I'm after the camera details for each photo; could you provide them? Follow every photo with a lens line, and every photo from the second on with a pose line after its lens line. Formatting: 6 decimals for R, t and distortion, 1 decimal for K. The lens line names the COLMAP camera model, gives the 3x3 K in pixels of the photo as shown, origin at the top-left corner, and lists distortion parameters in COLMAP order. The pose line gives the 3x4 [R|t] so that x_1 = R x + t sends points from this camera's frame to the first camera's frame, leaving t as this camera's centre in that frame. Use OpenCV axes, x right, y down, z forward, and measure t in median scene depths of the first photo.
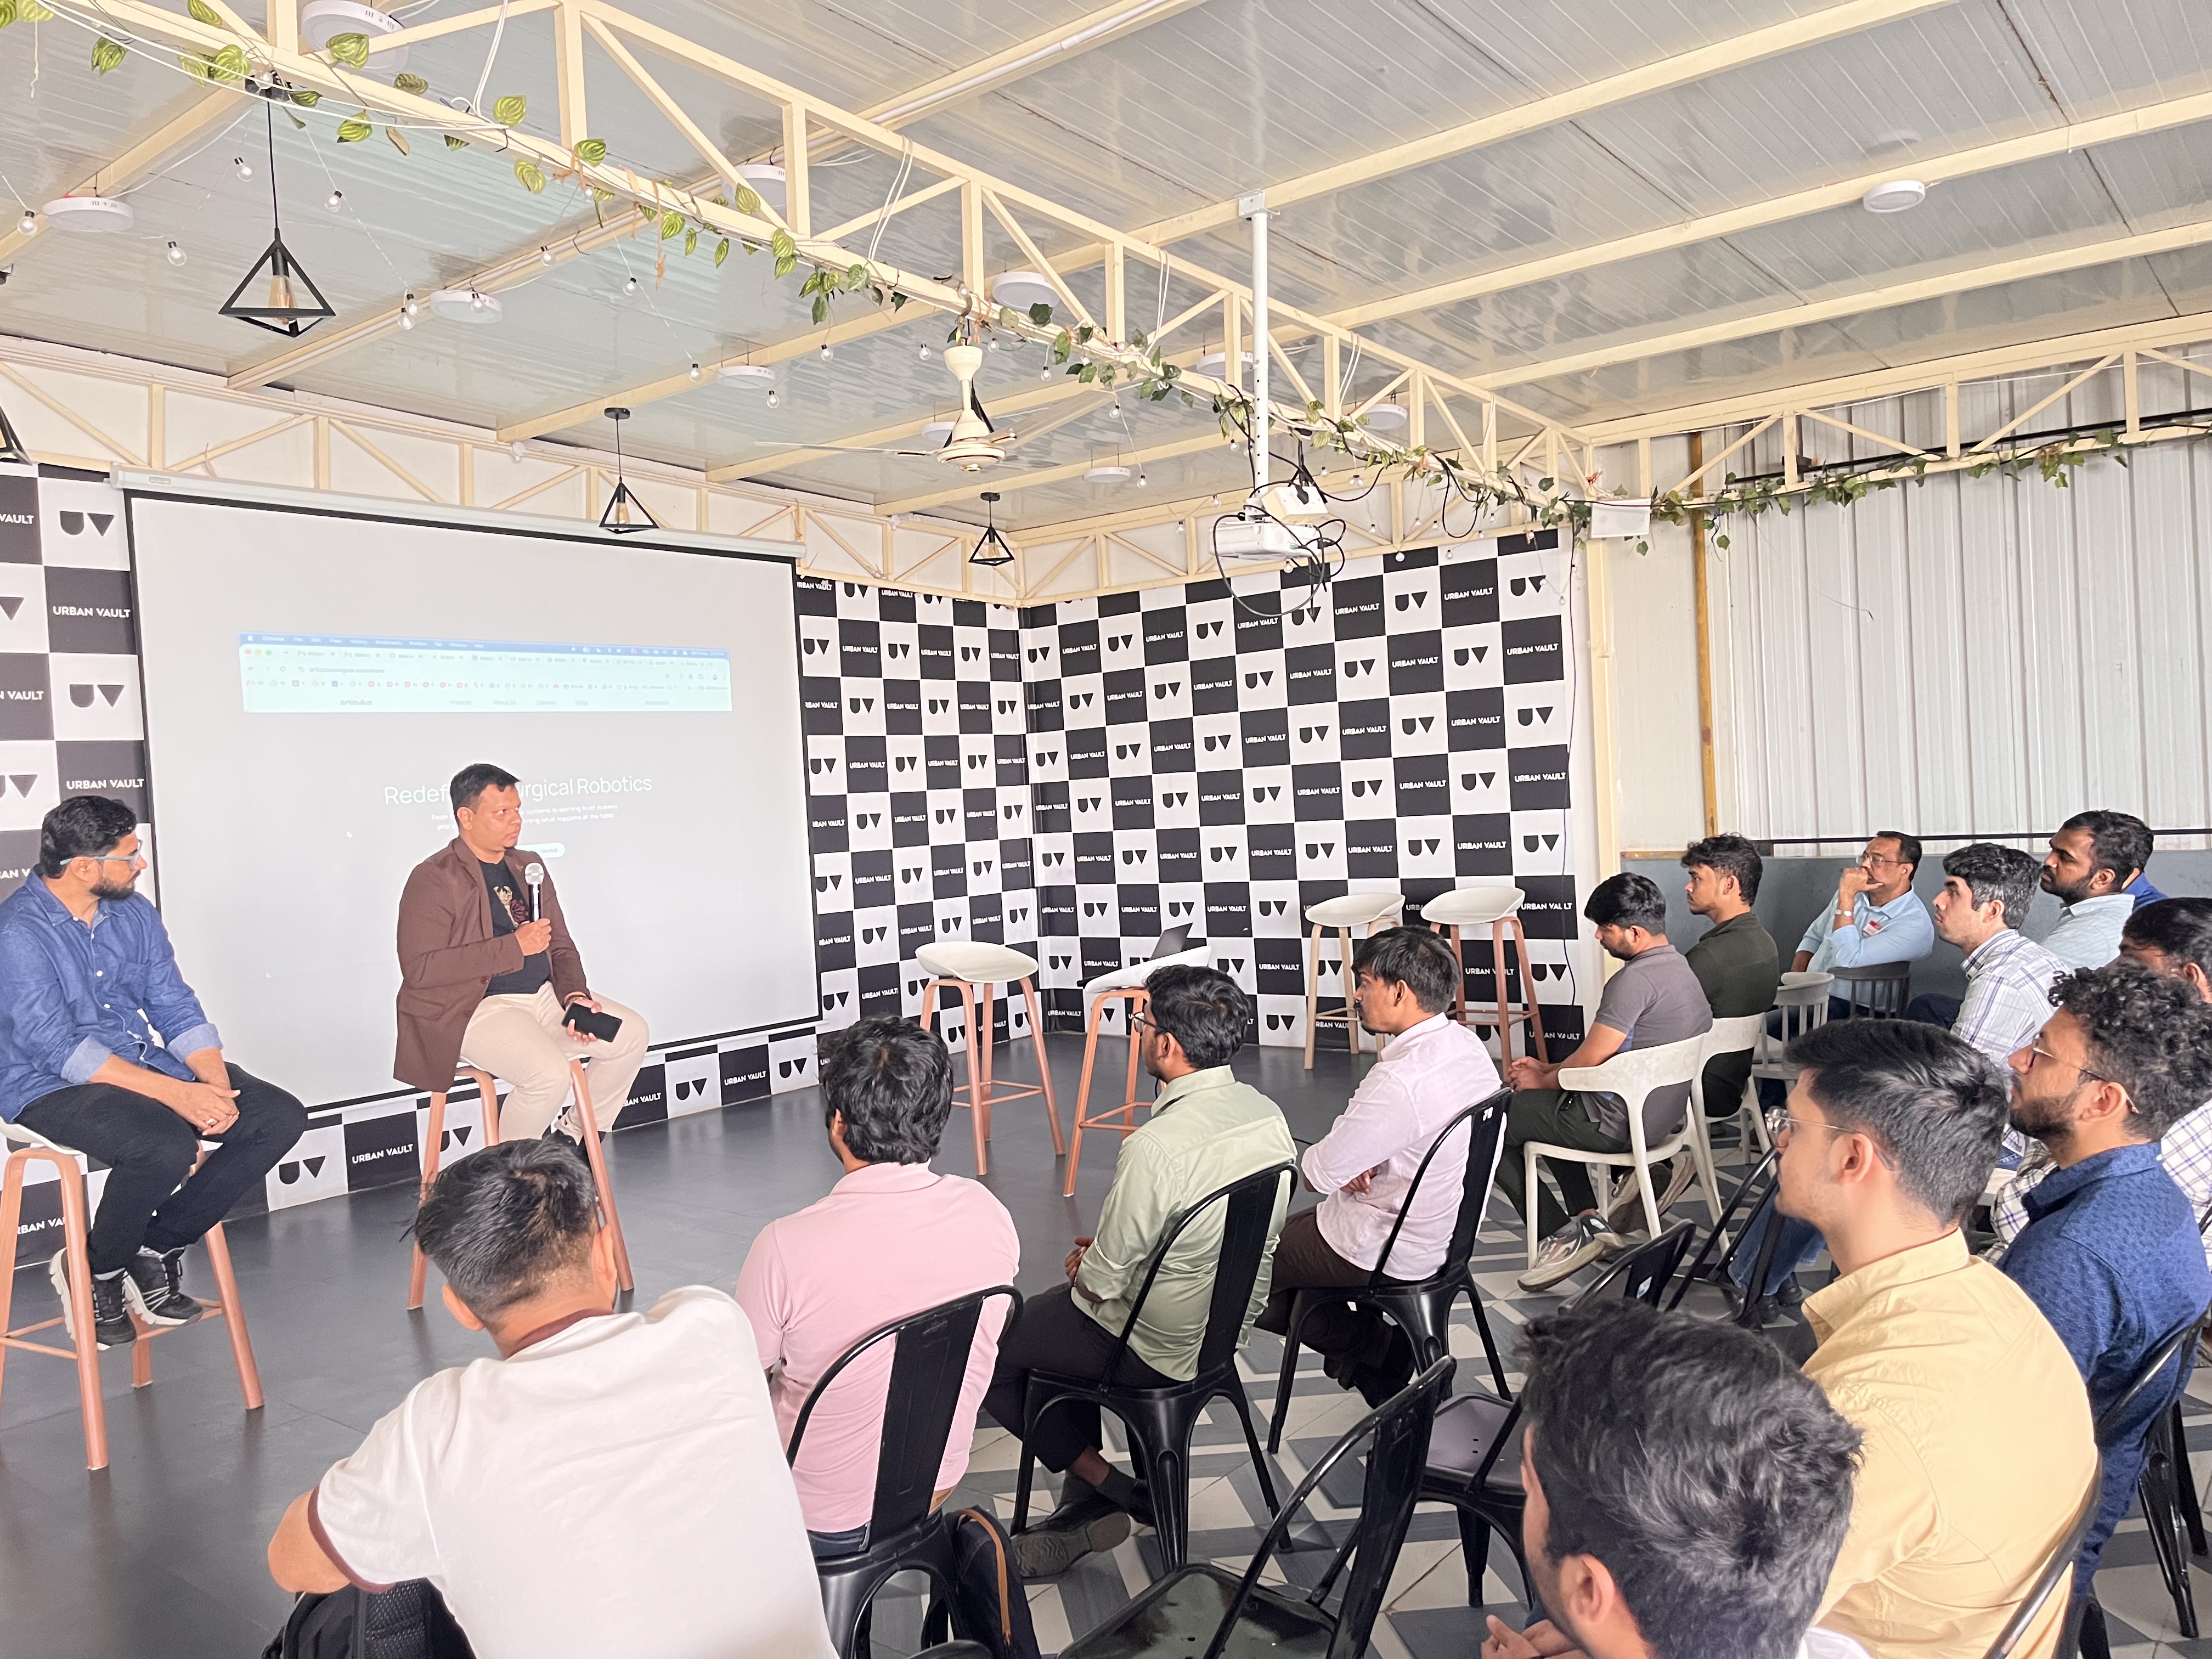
lens RADIAL K [[1671.3, 0, 1108.0], [0, 1671.3, 841.2], [0, 0, 1]] dist [0.074341, -0.093504]
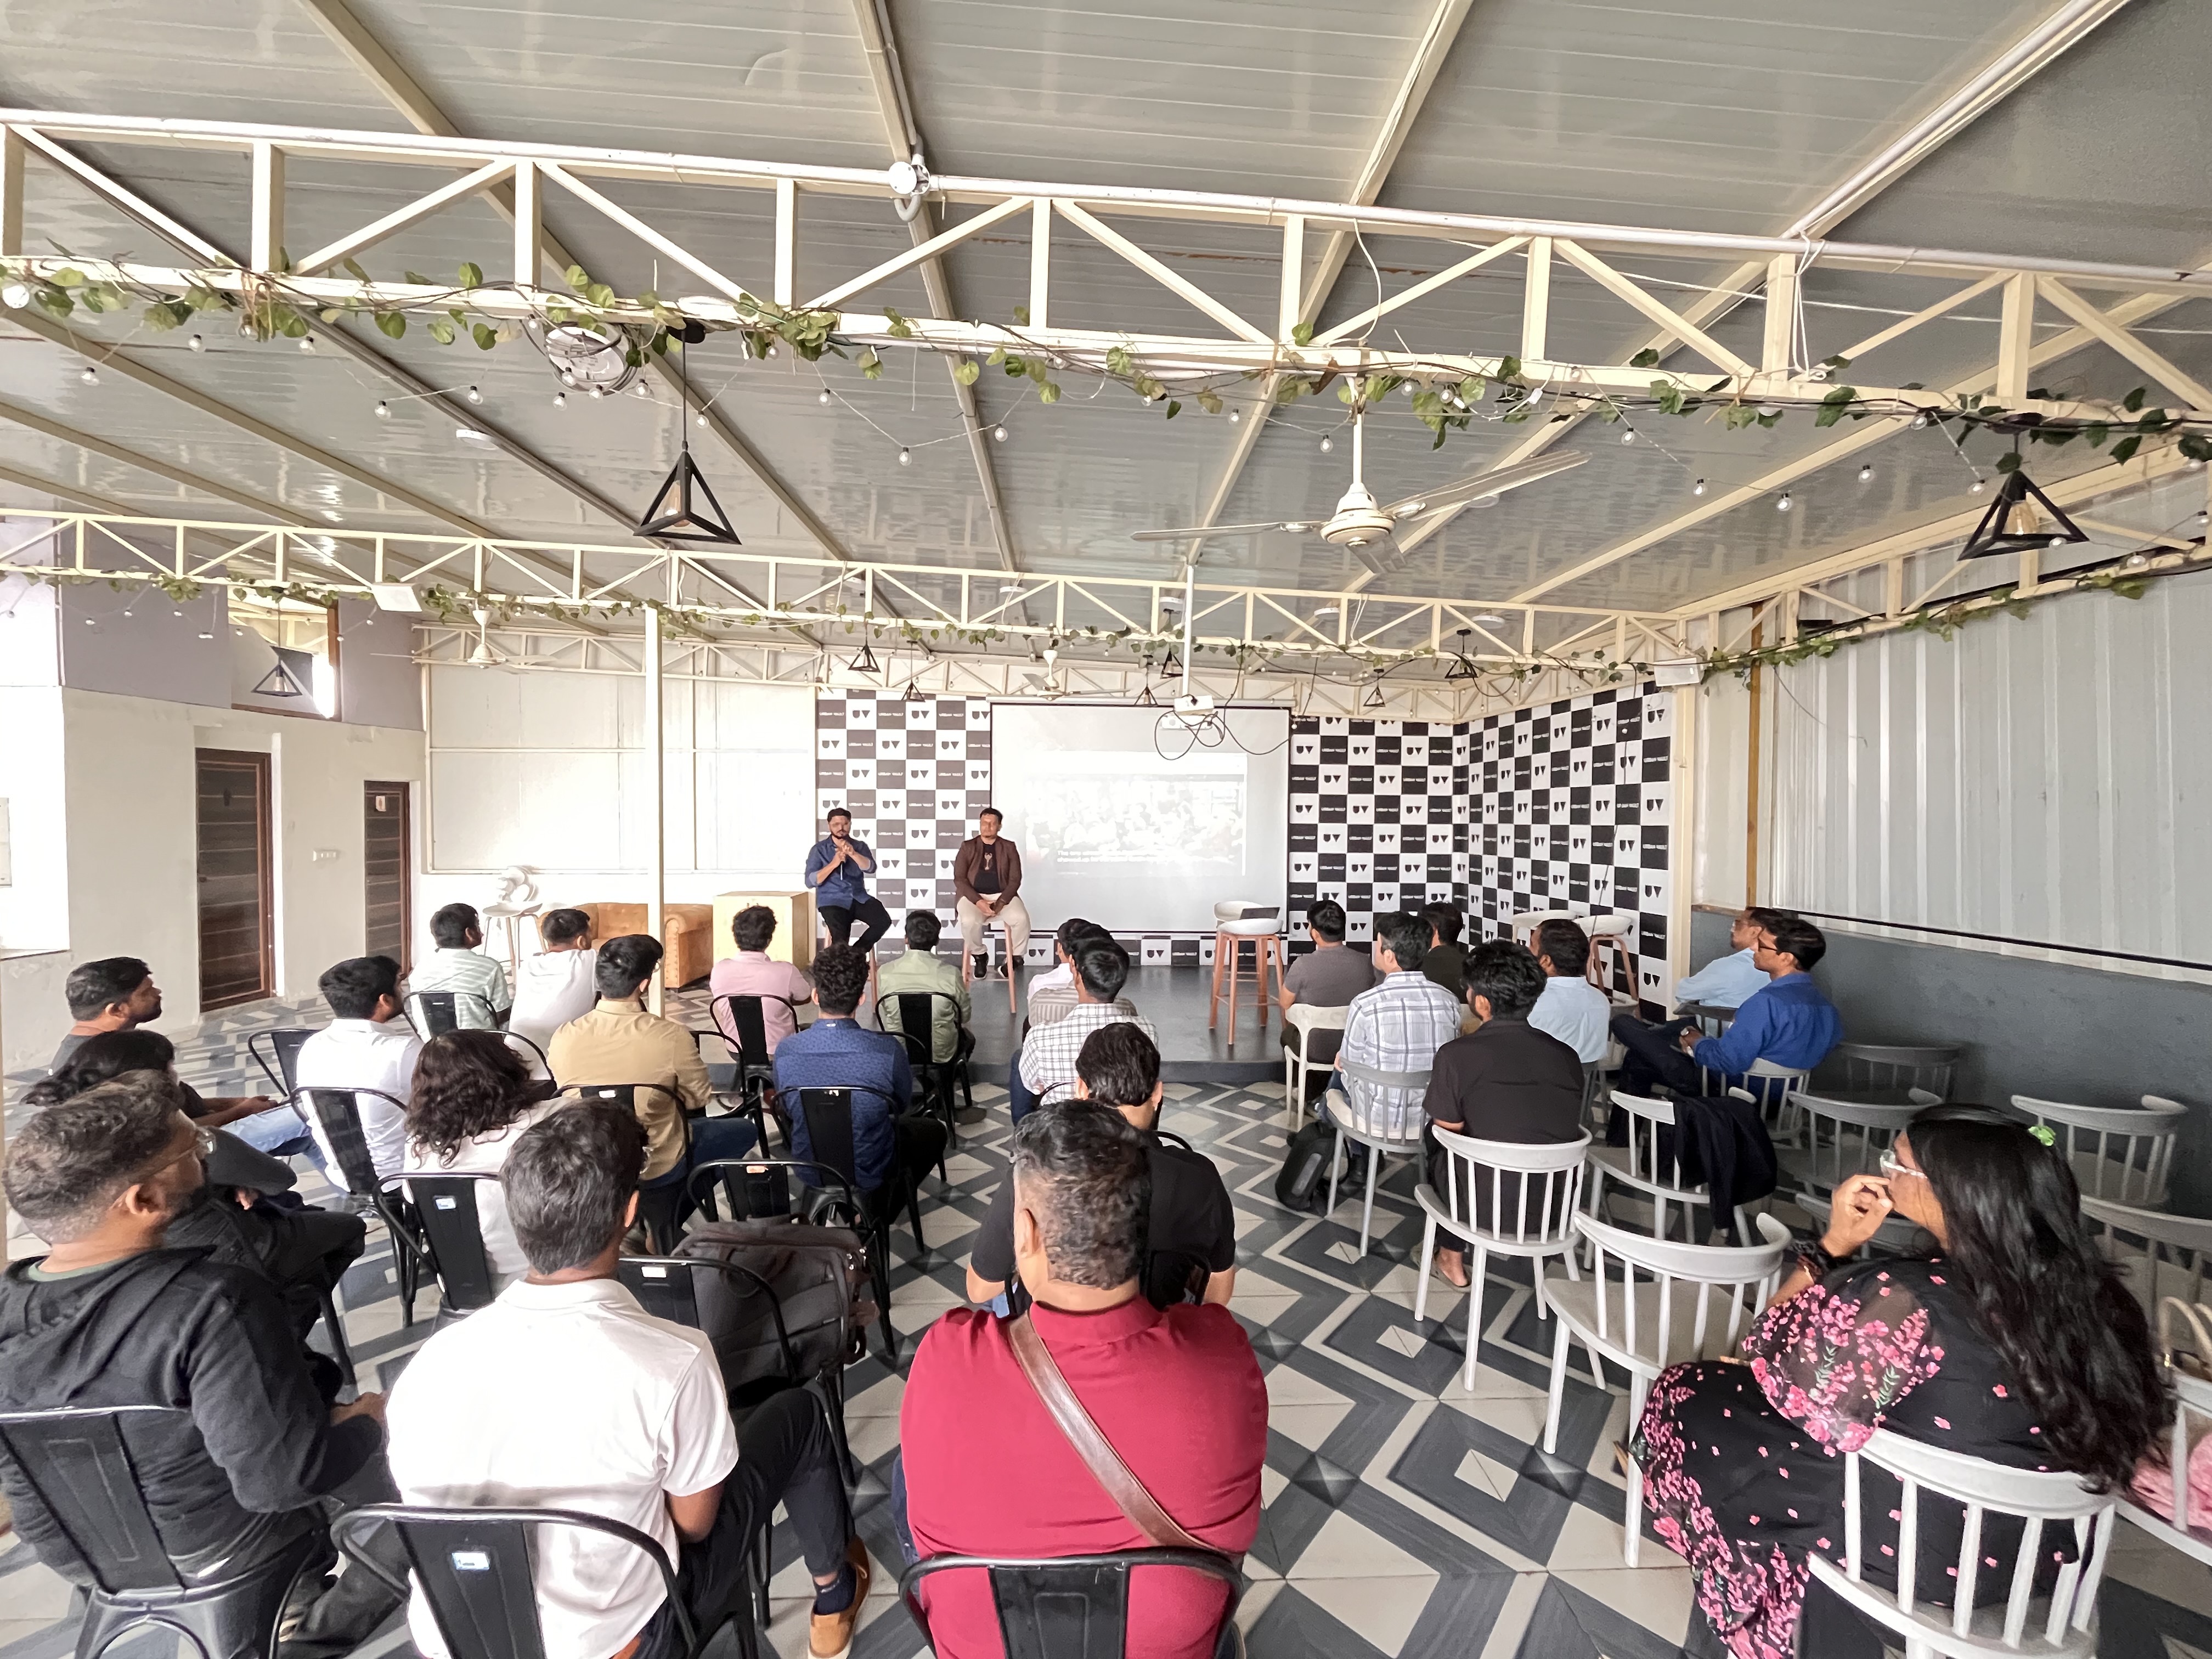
lens RADIAL K [[899.7, 0, 1099.5], [0, 899.7, 831.2], [0, 0, 1]] dist [-0.000491, -0.000739]
pose [[0.647246, 0.076454, -0.758438, 0.528620], [-0.066328, 0.996832, 0.043882, -0.052899], [0.759390, 0.021903, 0.650267, 0.120375]]
